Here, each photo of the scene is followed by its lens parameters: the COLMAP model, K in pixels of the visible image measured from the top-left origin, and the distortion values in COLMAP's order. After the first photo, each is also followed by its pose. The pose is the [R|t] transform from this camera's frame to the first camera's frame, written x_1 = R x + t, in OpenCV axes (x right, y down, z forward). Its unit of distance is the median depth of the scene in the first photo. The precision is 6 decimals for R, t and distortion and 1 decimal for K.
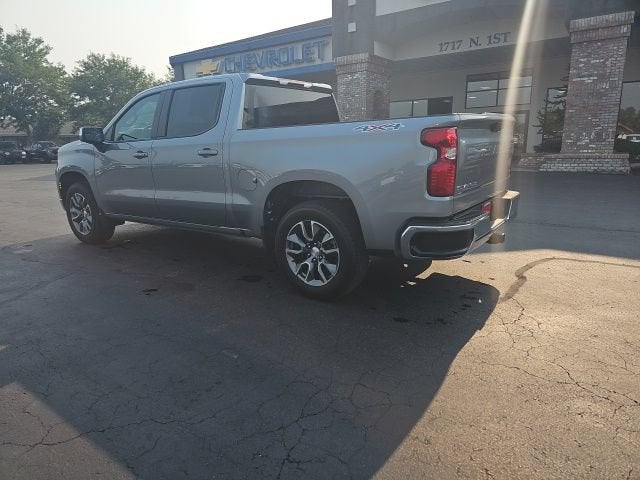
lens RADIAL K [[416.7, 0, 312.0], [0, 416.7, 242.0], [0, 0, 1]] dist [0.054909, -0.044113]
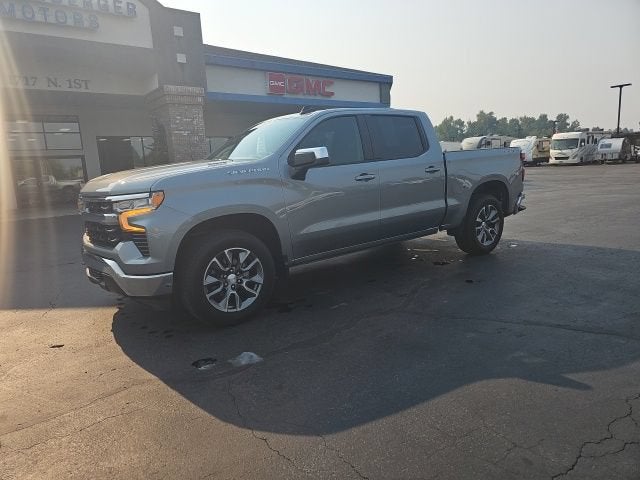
lens RADIAL K [[415.3, 0, 314.6], [0, 415.3, 238.3], [0, 0, 1]] dist [0.056896, -0.046464]
pose [[0.302358, -0.154208, 0.940638, -0.490226], [0.267863, 0.960807, 0.071413, -0.062019], [-0.914784, 0.230370, 0.331814, 0.297485]]
